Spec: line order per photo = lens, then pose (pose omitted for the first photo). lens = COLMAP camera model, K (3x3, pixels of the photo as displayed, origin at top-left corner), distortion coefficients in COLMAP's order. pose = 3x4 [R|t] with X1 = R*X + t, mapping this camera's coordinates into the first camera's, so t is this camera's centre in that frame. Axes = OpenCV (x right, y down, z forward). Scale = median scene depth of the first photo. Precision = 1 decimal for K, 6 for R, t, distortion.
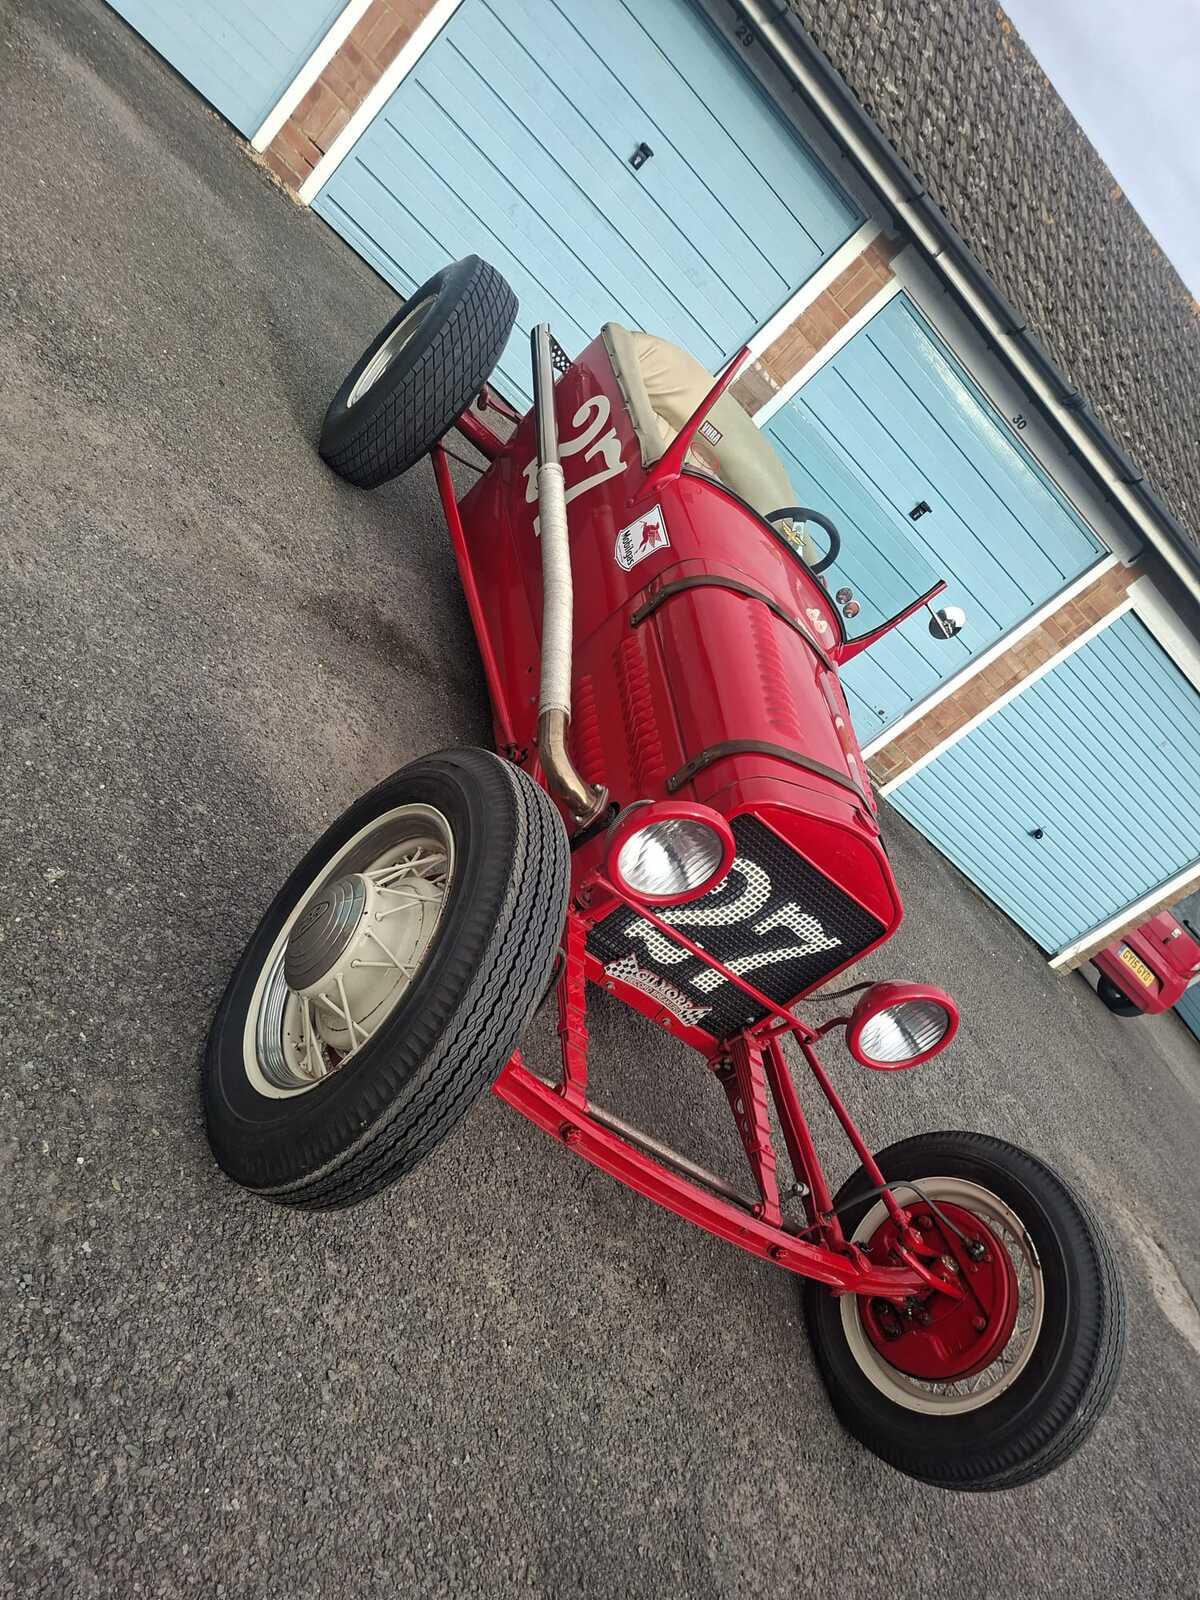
lens RADIAL K [[1101.7, 0, 581.6], [0, 1101.7, 808.5], [0, 0, 1]] dist [0.084557, -0.088456]
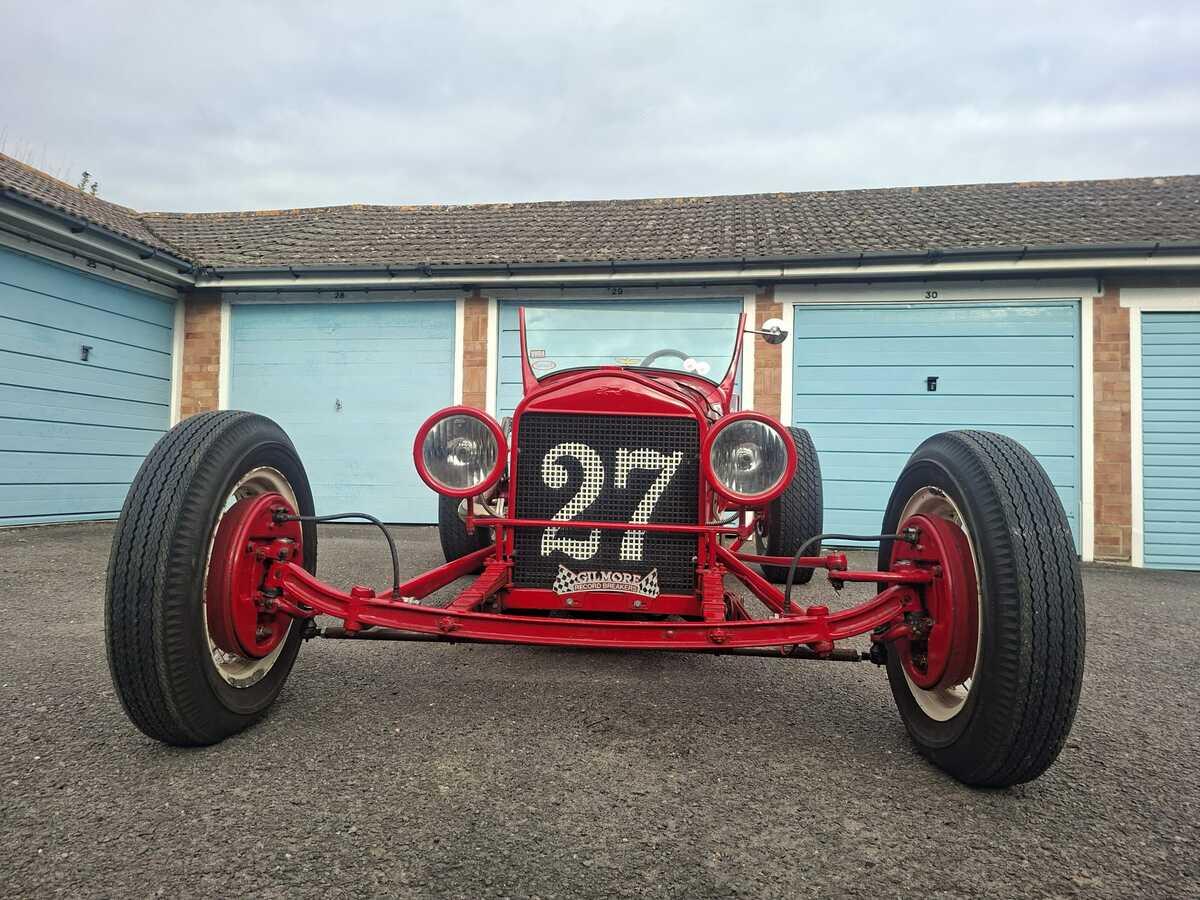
lens RADIAL K [[826.3, 0, 596.8], [0, 826.3, 422.1], [0, 0, 1]] dist [0.084557, -0.088456]
pose [[0.713597, -0.692088, -0.108599, 0.296462], [0.470037, 0.587944, -0.658321, 0.687200], [0.519466, 0.418731, 0.744862, 0.239571]]
